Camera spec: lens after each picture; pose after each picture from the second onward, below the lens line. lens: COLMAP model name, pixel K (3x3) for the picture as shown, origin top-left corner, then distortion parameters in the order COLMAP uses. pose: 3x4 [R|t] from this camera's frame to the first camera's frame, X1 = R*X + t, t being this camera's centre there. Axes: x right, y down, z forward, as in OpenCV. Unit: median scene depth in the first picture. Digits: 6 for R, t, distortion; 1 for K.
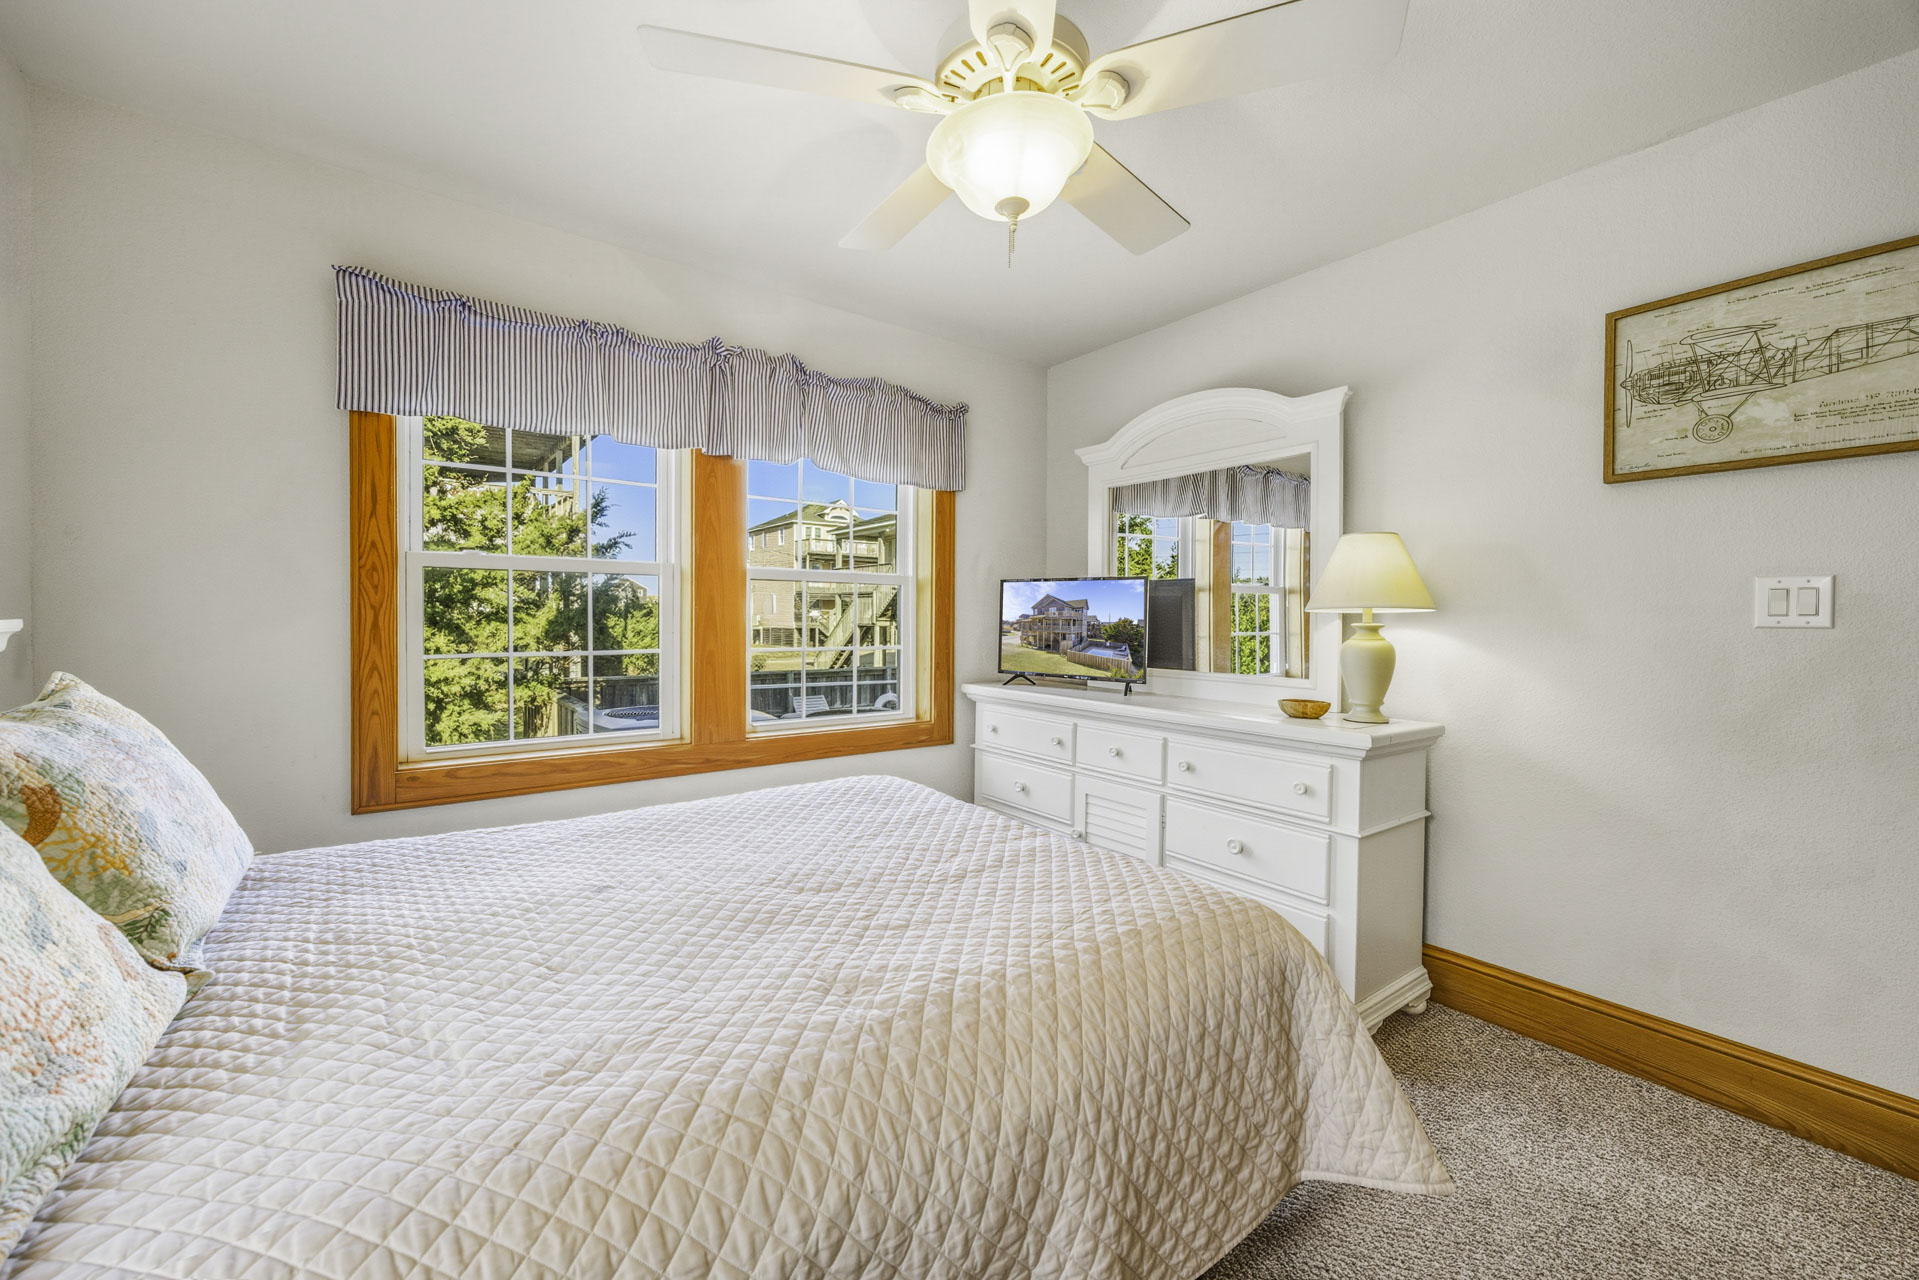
lens RADIAL K [[741.6, 0, 962.6], [0, 741.6, 638.8], [0, 0, 1]] dist [0.000818, -0.001026]
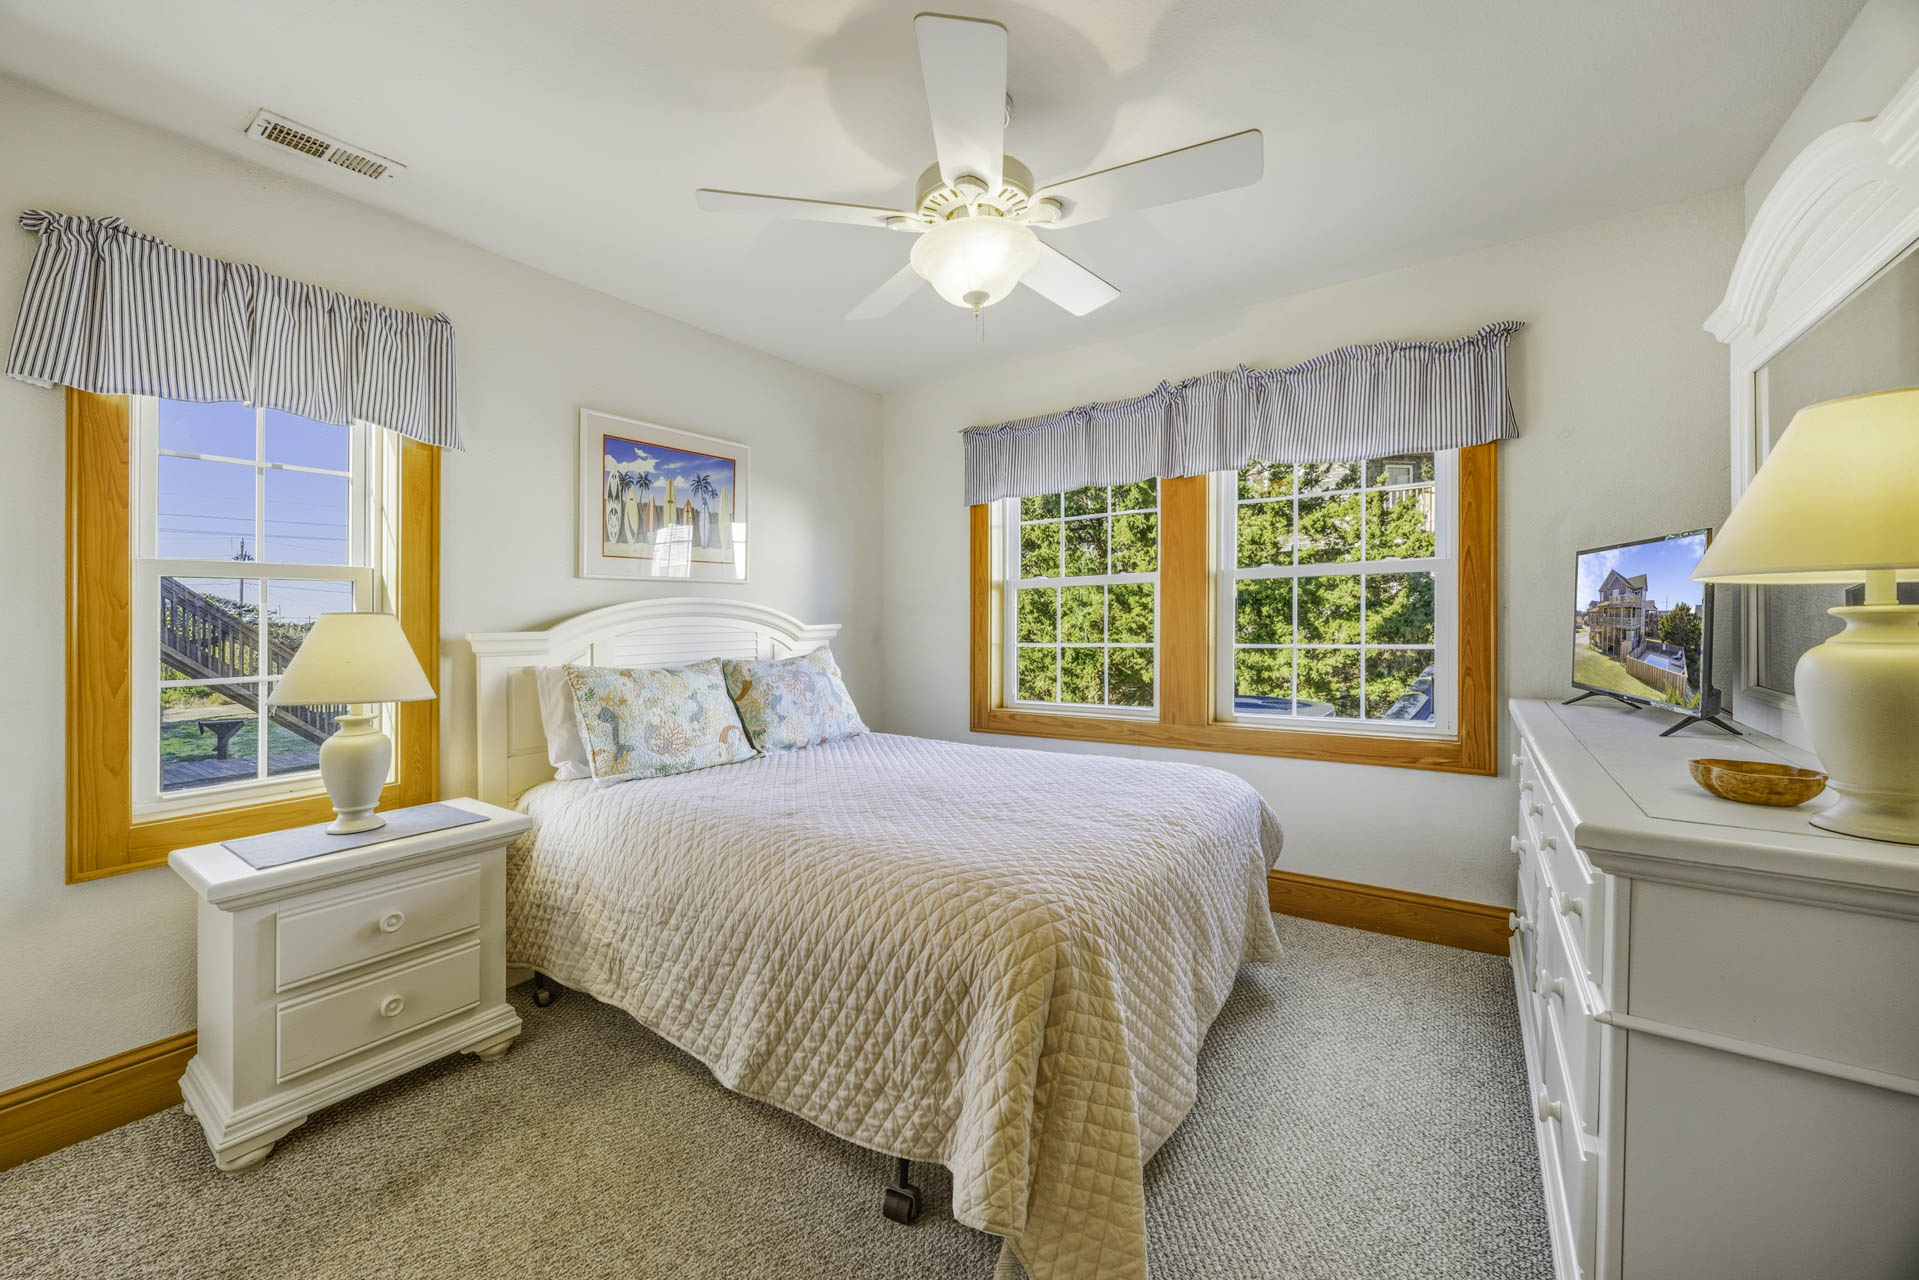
lens RADIAL K [[741.6, 0, 954.0], [0, 741.6, 652.5], [0, 0, 1]] dist [0.000818, -0.001026]
pose [[0.315589, 0.028823, -0.948458, 0.560032], [-0.006575, 0.999581, 0.028189, -0.001694], [0.948873, -0.002660, 0.315646, 0.251174]]
